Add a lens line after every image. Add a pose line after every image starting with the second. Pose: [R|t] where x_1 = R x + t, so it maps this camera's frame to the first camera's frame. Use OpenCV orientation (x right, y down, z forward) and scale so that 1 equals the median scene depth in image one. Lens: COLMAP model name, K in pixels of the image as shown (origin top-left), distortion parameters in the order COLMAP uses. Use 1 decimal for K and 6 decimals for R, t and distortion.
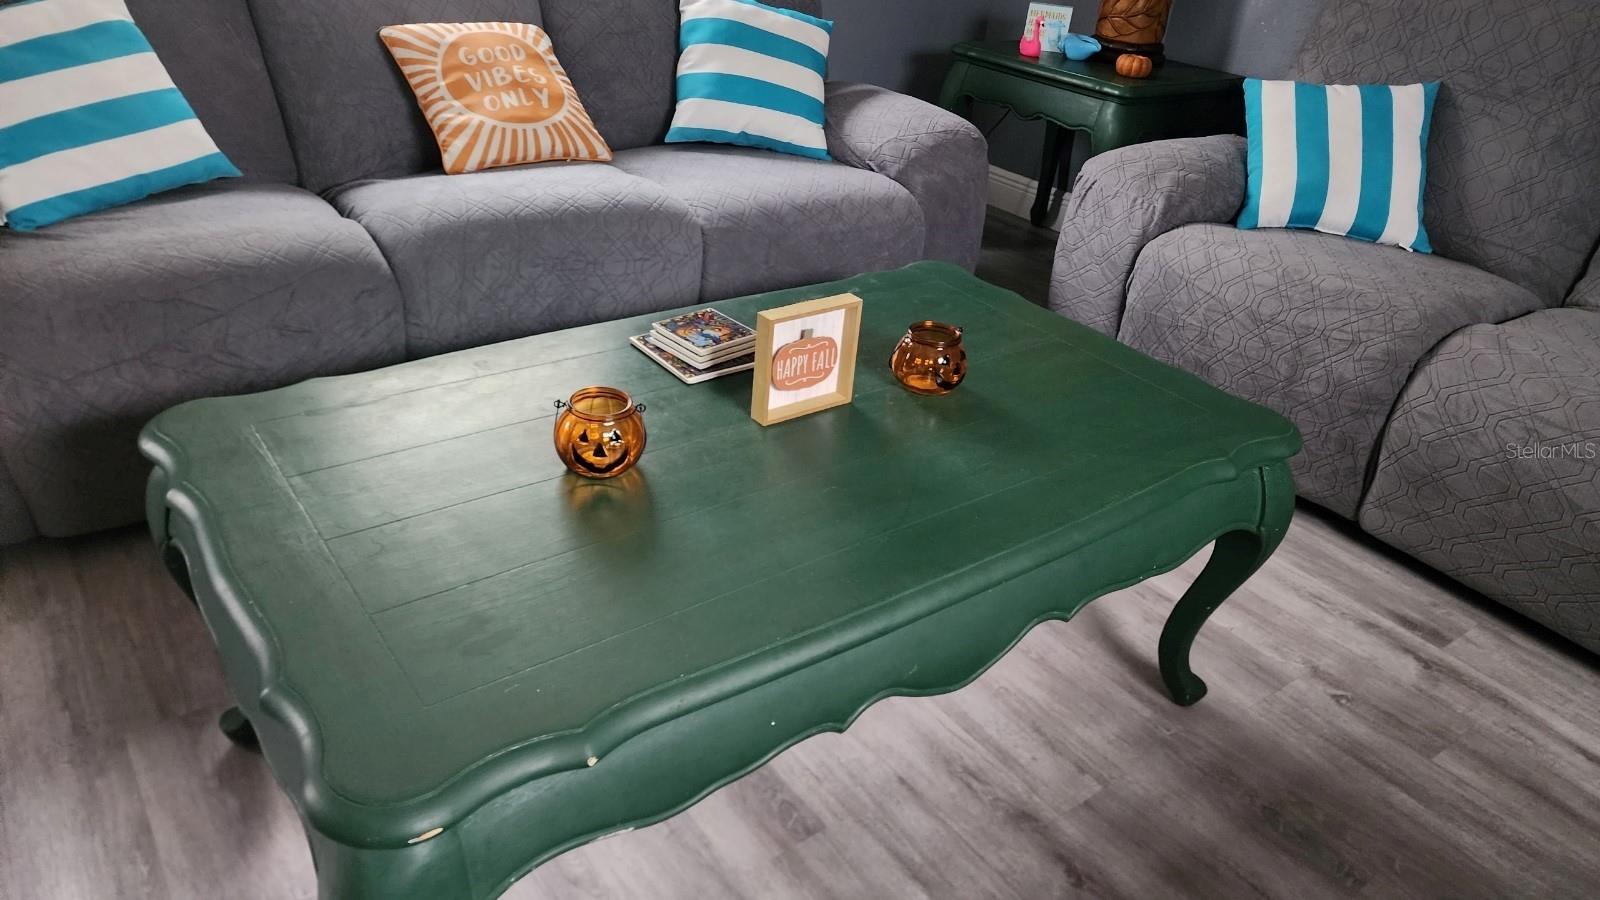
lens RADIAL K [[1076.9, 0, 797.2], [0, 1076.9, 457.9], [0, 0, 1]] dist [0.069000, -0.055245]
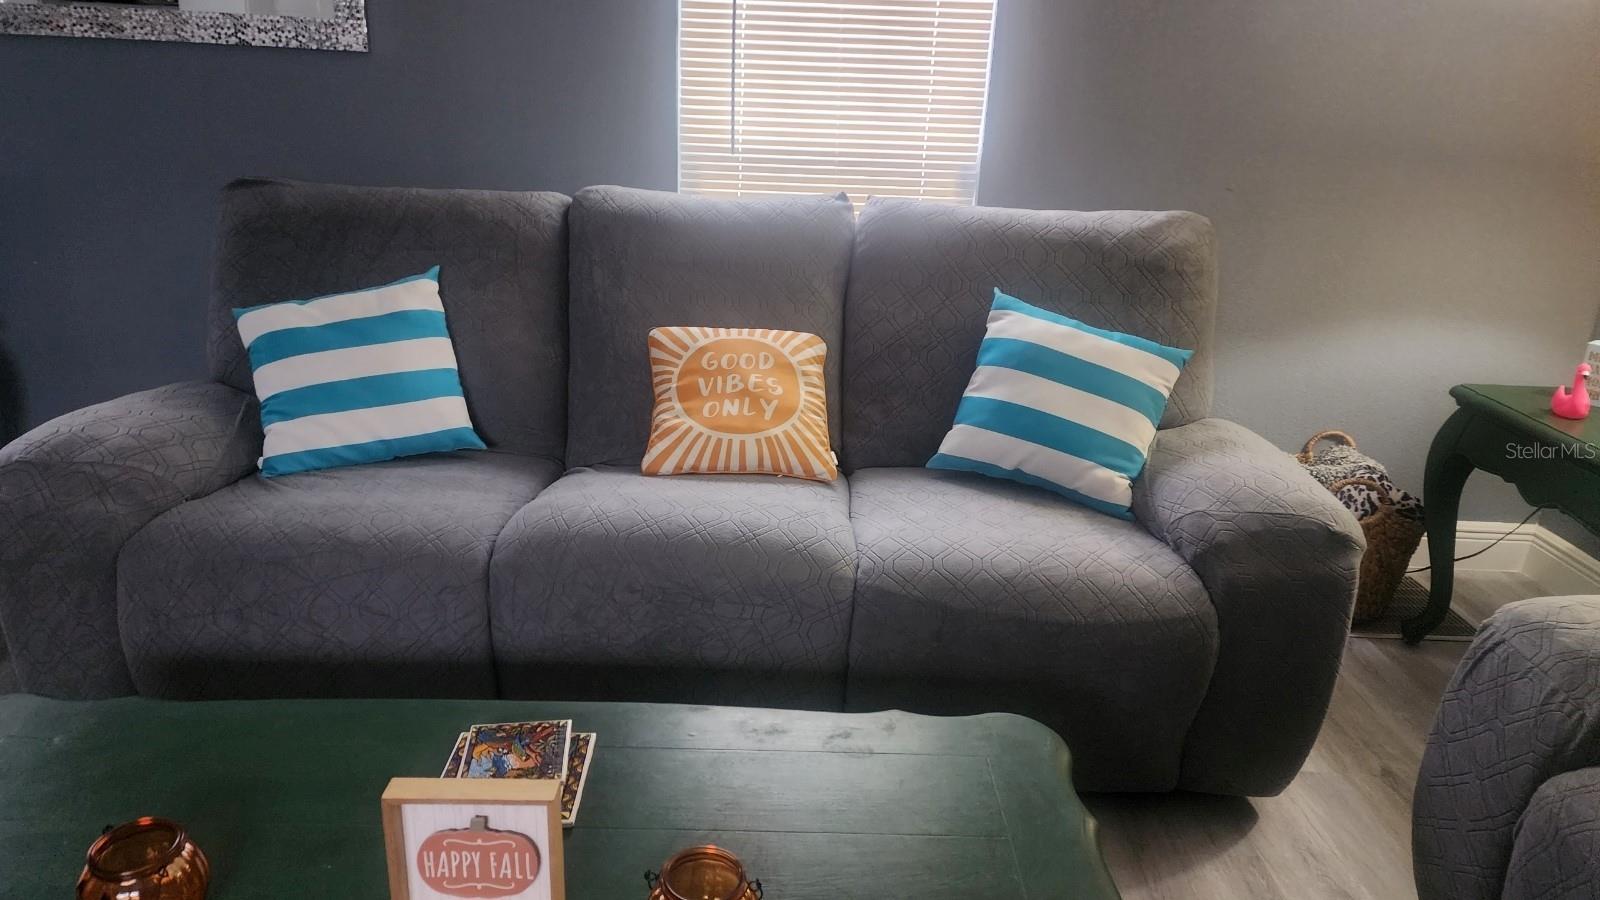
lens RADIAL K [[1076.9, 0, 797.2], [0, 1076.9, 457.9], [0, 0, 1]] dist [0.069000, -0.055245]
pose [[0.804319, 0.153057, -0.574146, 0.313533], [-0.271721, 0.954050, -0.126320, -0.177483], [0.528430, 0.257609, 0.808950, 0.272202]]
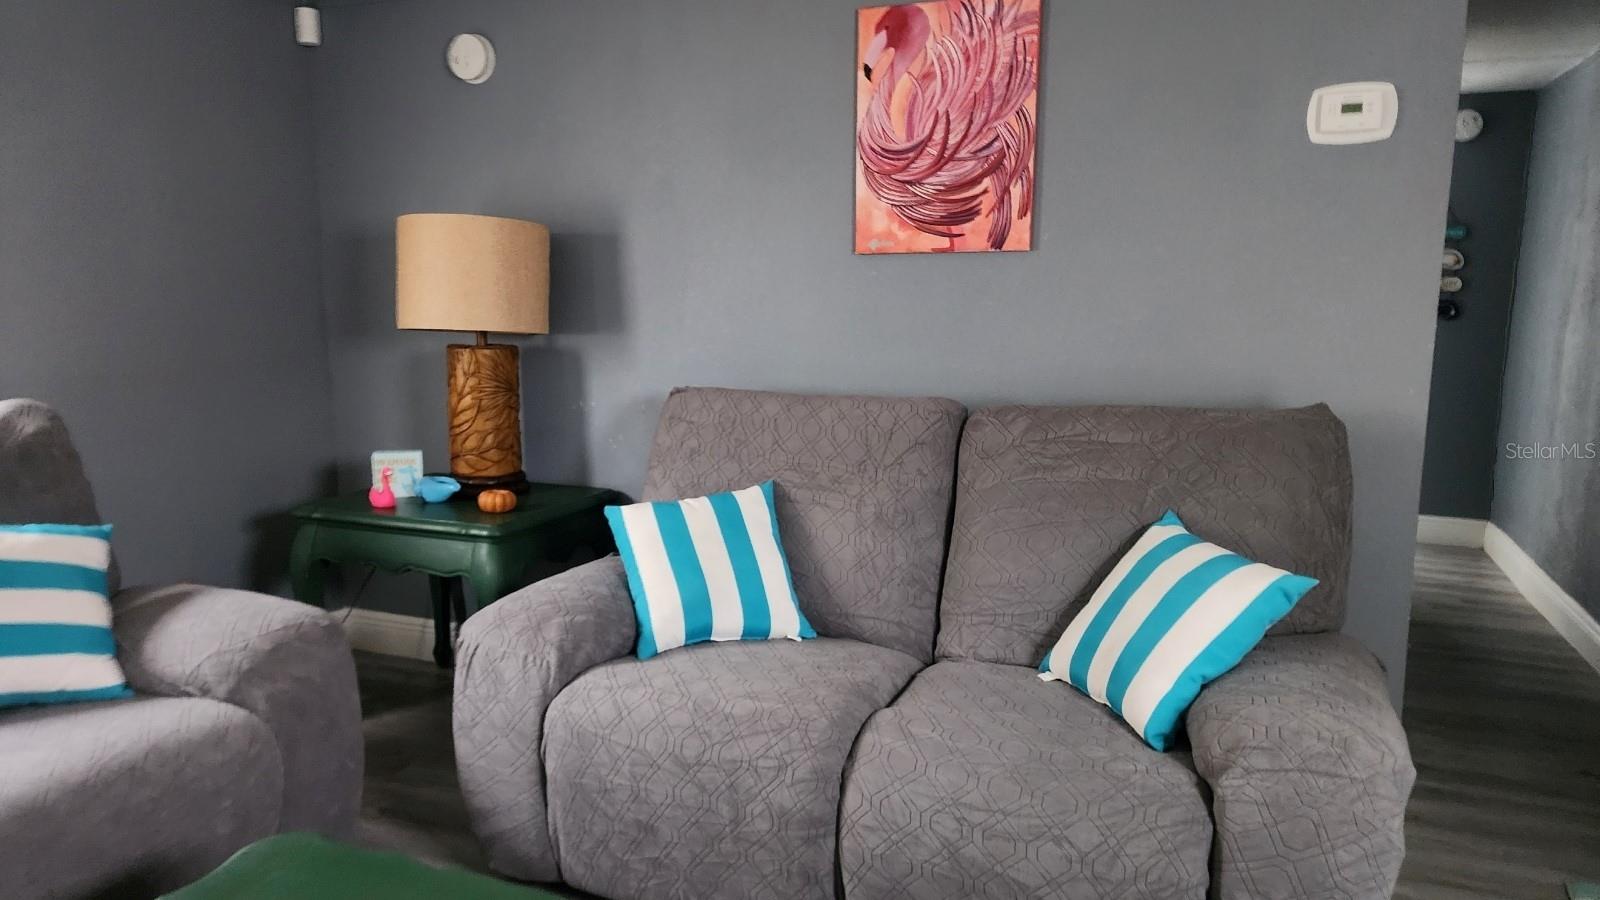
lens RADIAL K [[1076.9, 0, 797.2], [0, 1076.9, 457.9], [0, 0, 1]] dist [0.069000, -0.055245]
pose [[0.851754, -0.161627, 0.498389, 0.083853], [0.316233, 0.917017, -0.243059, -0.103021], [-0.417746, 0.364633, 0.832184, 0.099980]]
